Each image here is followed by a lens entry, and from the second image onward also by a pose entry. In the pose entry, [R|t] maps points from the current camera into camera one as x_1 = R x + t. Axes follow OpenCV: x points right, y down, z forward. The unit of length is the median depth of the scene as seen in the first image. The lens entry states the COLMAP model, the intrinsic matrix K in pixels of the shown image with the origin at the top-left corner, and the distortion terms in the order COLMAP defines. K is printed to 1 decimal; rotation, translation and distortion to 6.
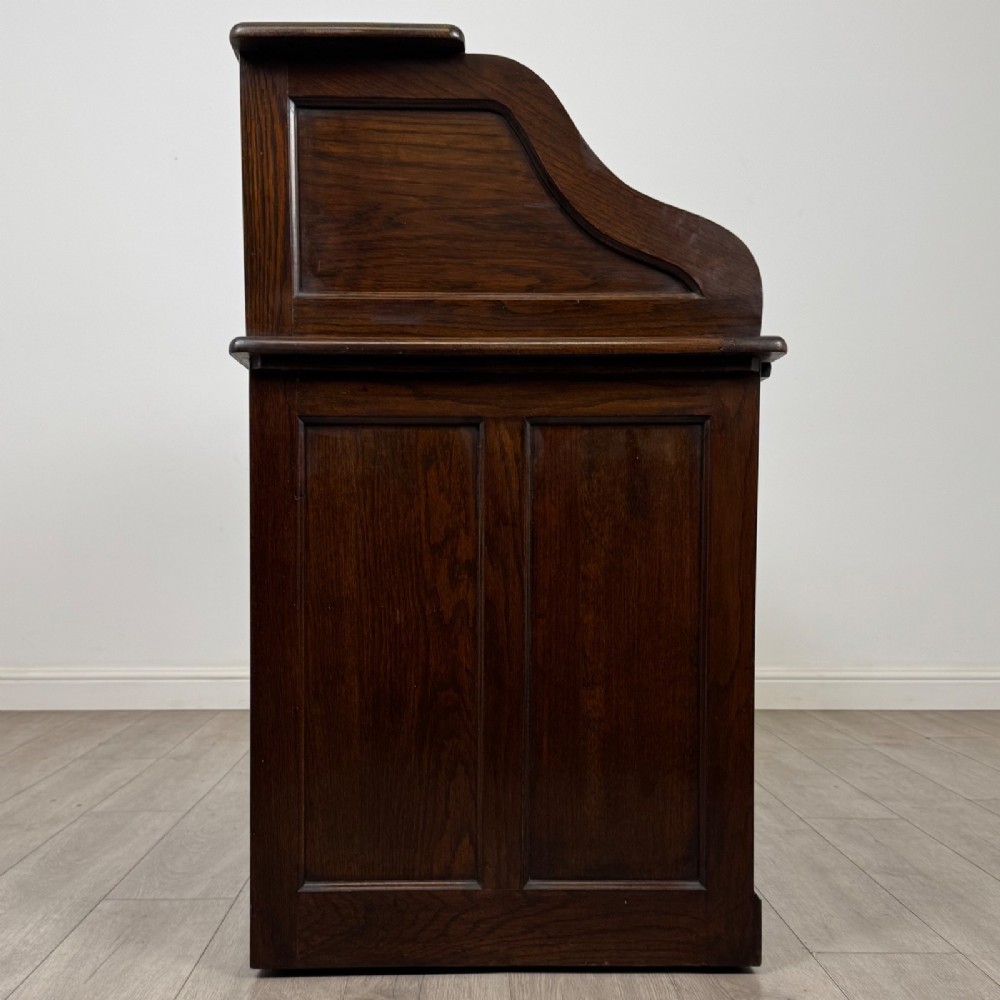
lens RADIAL K [[1262.4, 0, 501.9], [0, 1262.4, 518.6], [0, 0, 1]] dist [0.190471, -0.455659]
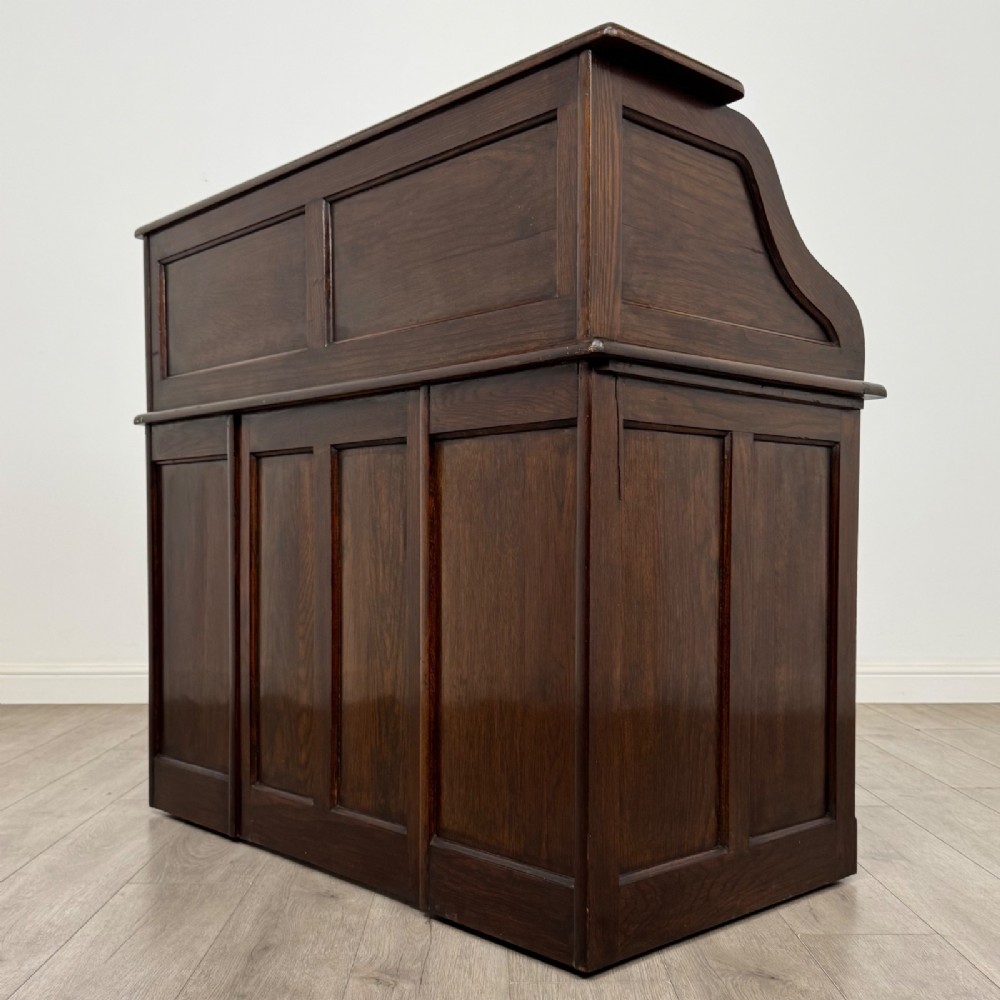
lens RADIAL K [[1262.4, 0, 501.9], [0, 1262.4, 518.6], [0, 0, 1]] dist [0.190471, -0.455659]
pose [[0.693041, 0.013213, 0.720777, -0.961061], [-0.010061, 0.999912, -0.008657, 0.008698], [-0.720828, -0.001252, 0.693113, 0.363186]]
